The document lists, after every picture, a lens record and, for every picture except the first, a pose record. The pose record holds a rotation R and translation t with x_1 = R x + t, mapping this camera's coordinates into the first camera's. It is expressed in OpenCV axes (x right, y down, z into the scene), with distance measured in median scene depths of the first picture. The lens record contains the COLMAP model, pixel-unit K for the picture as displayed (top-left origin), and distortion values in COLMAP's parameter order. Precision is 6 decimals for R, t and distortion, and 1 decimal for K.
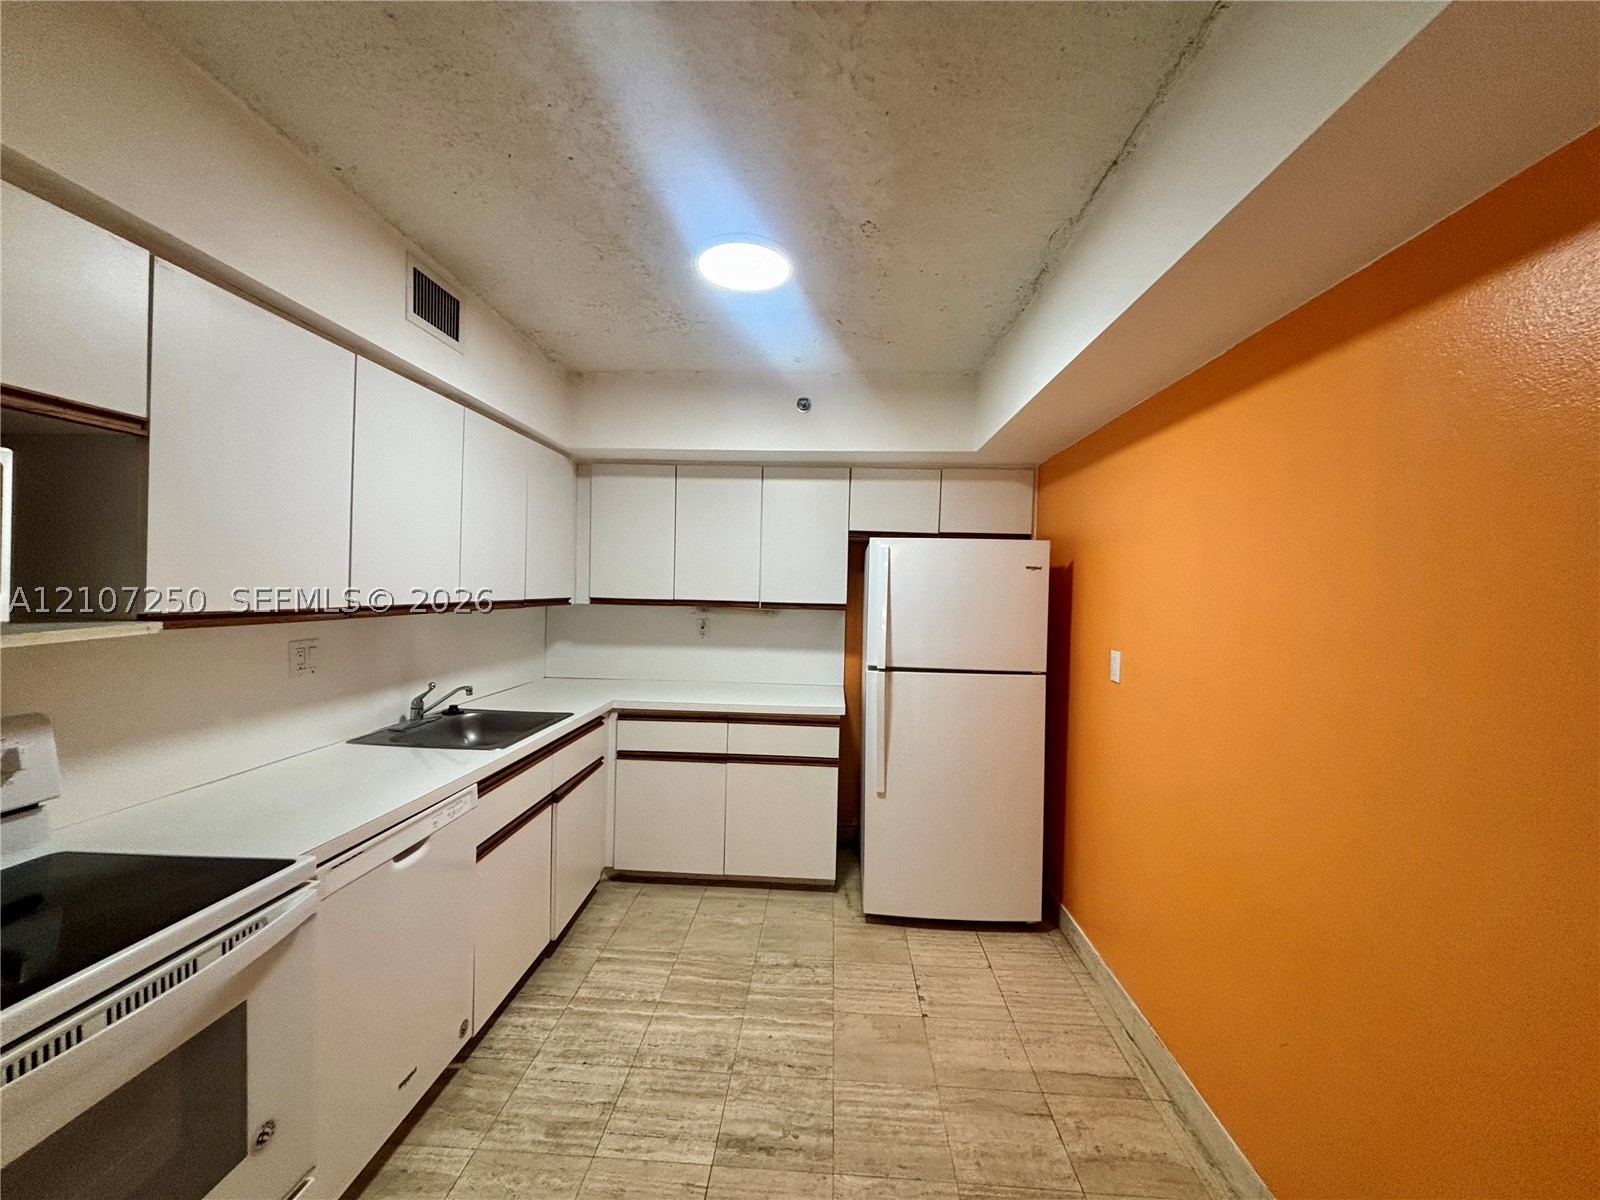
lens RADIAL K [[641.6, 0, 798.9], [0, 641.6, 597.8], [0, 0, 1]] dist [0.001959, -0.000656]
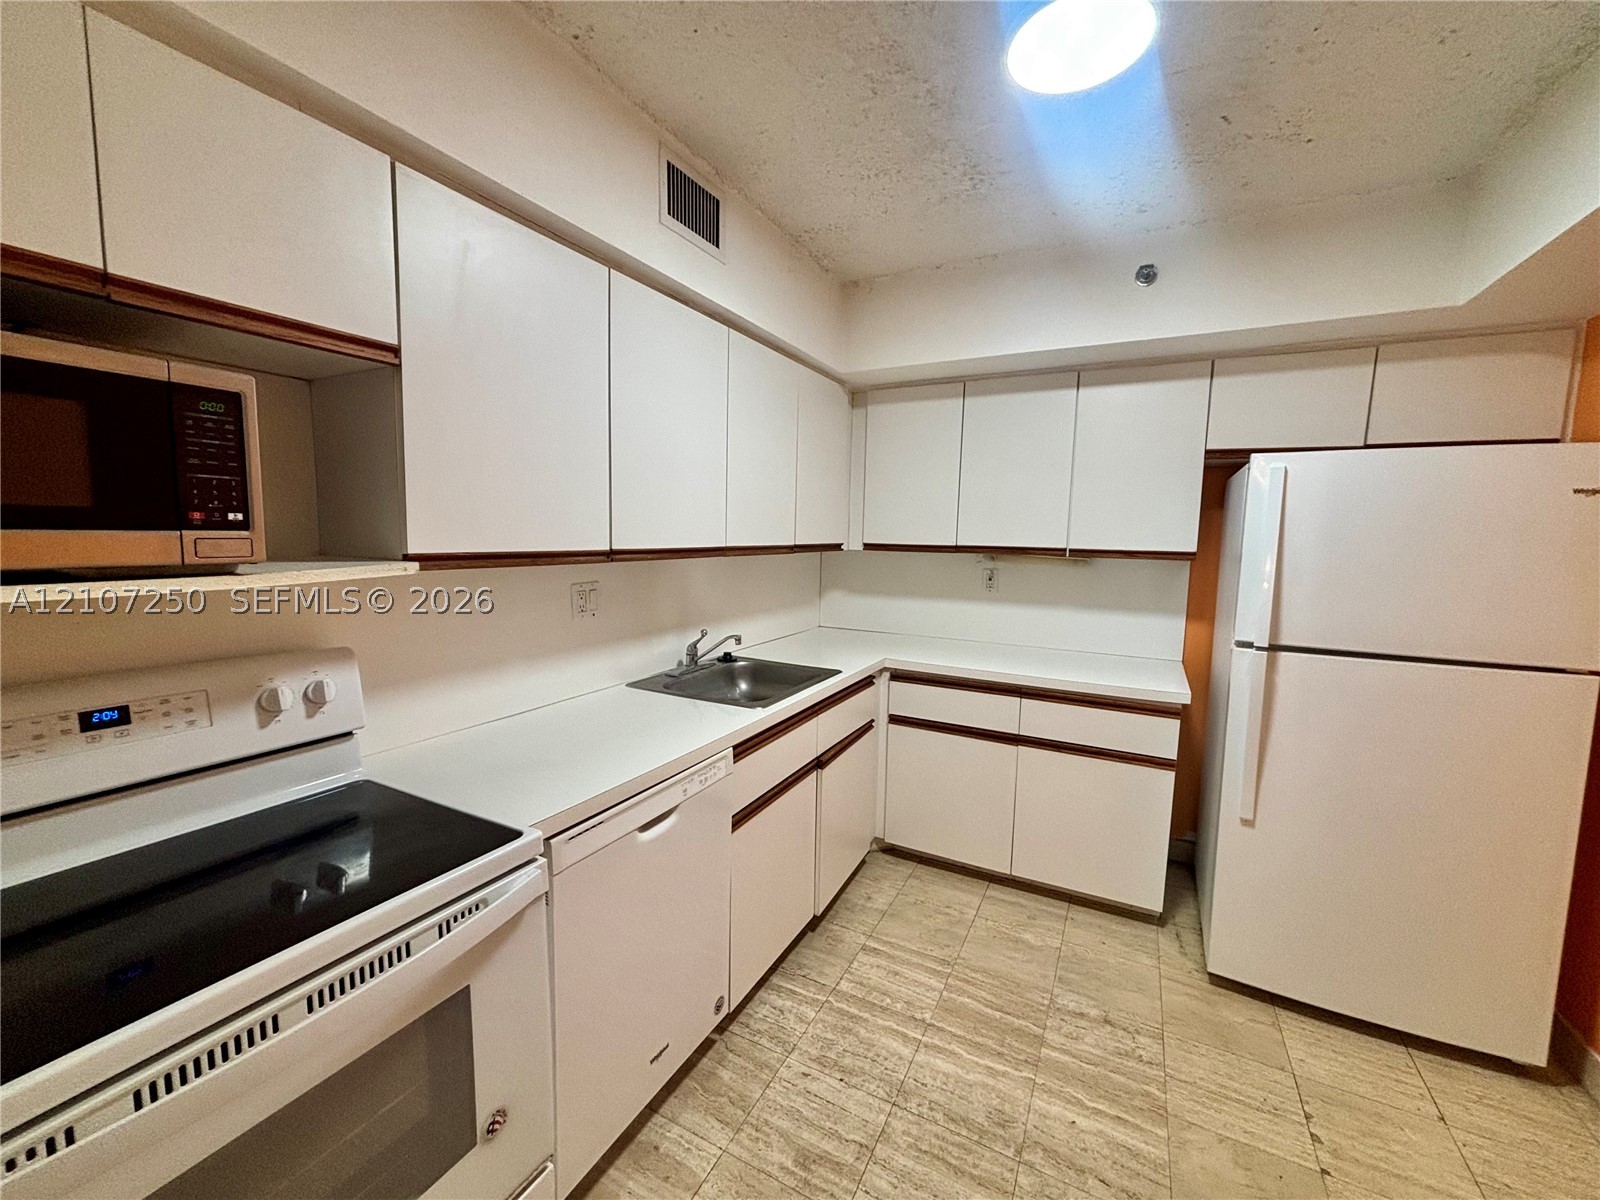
lens RADIAL K [[641.6, 0, 799.0], [0, 641.6, 599.9], [0, 0, 1]] dist [0.001959, -0.000656]
pose [[0.907875, 0.038944, -0.417428, -0.045034], [-0.003832, 0.996405, 0.084626, 0.005898], [0.419223, -0.075230, 0.904761, 0.219171]]
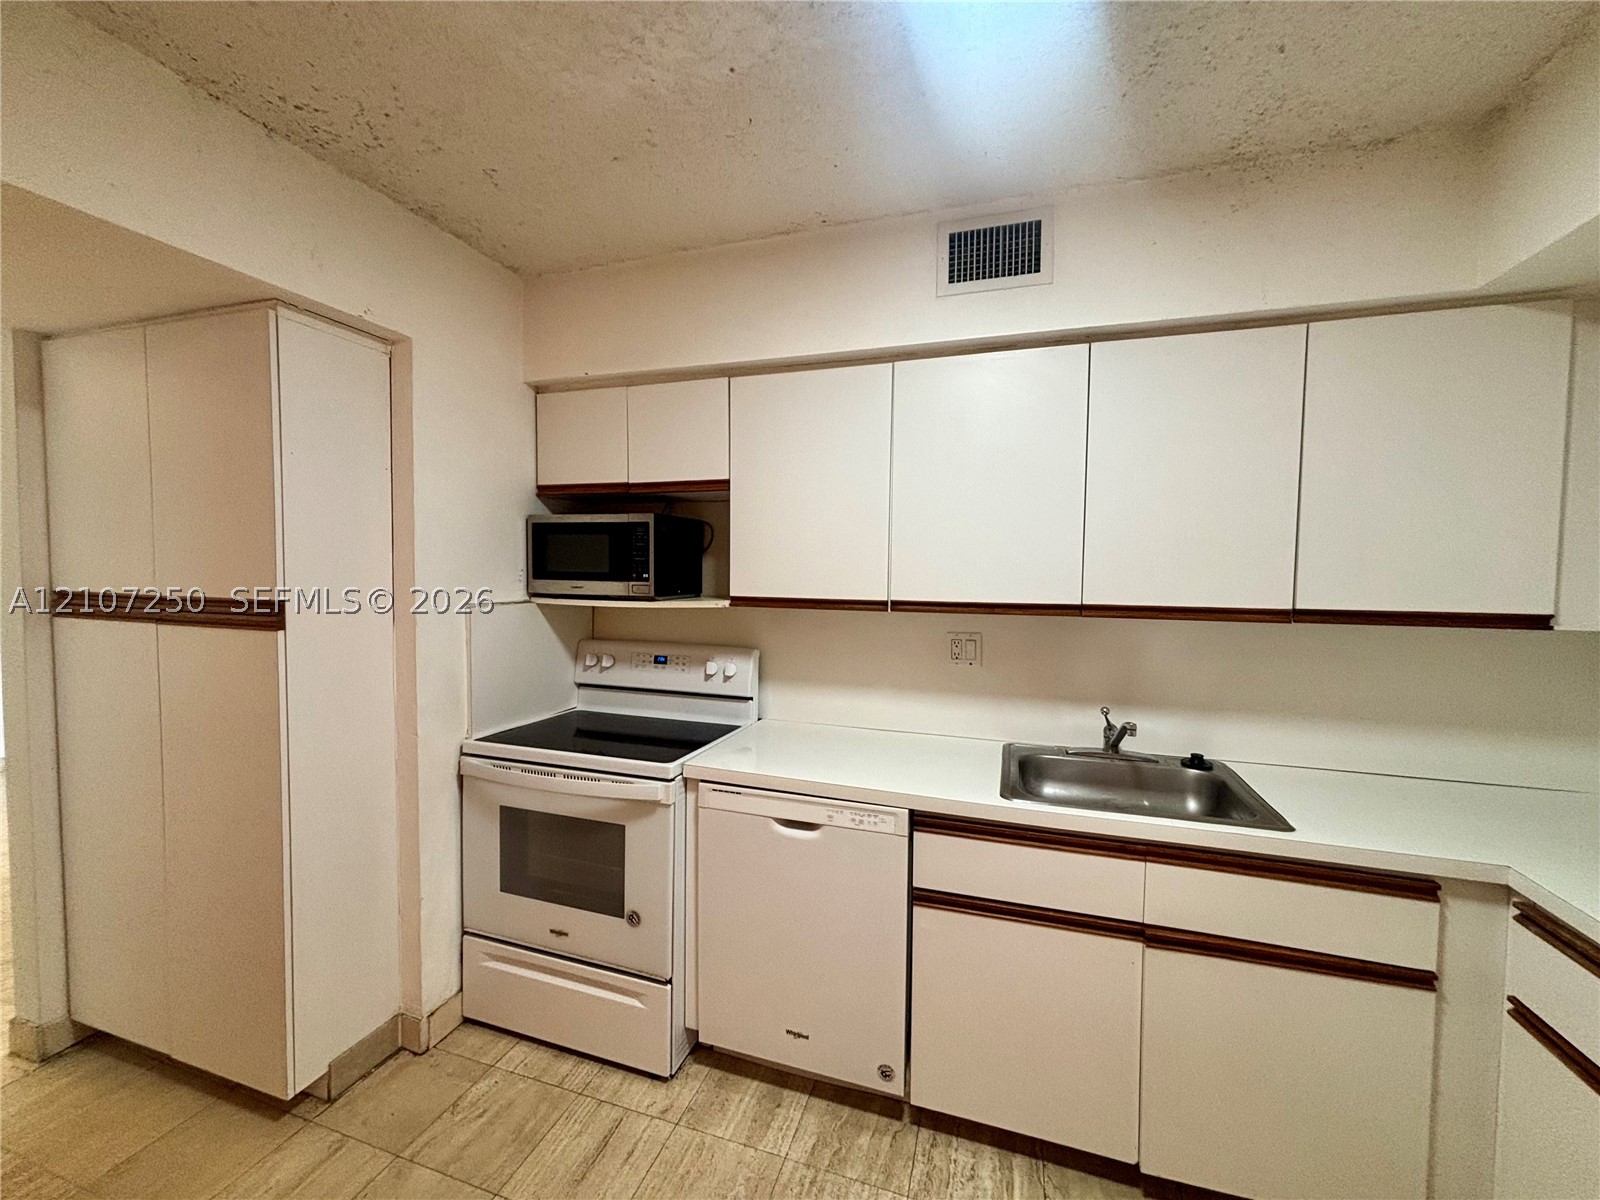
lens RADIAL K [[641.6, 0, 803.0], [0, 641.6, 596.2], [0, 0, 1]] dist [0.001959, -0.000656]
pose [[-0.263115, 0.015345, -0.964642, 0.321261], [-0.029727, 0.999270, 0.024004, -0.011971], [0.964306, 0.034991, -0.262467, 0.967038]]
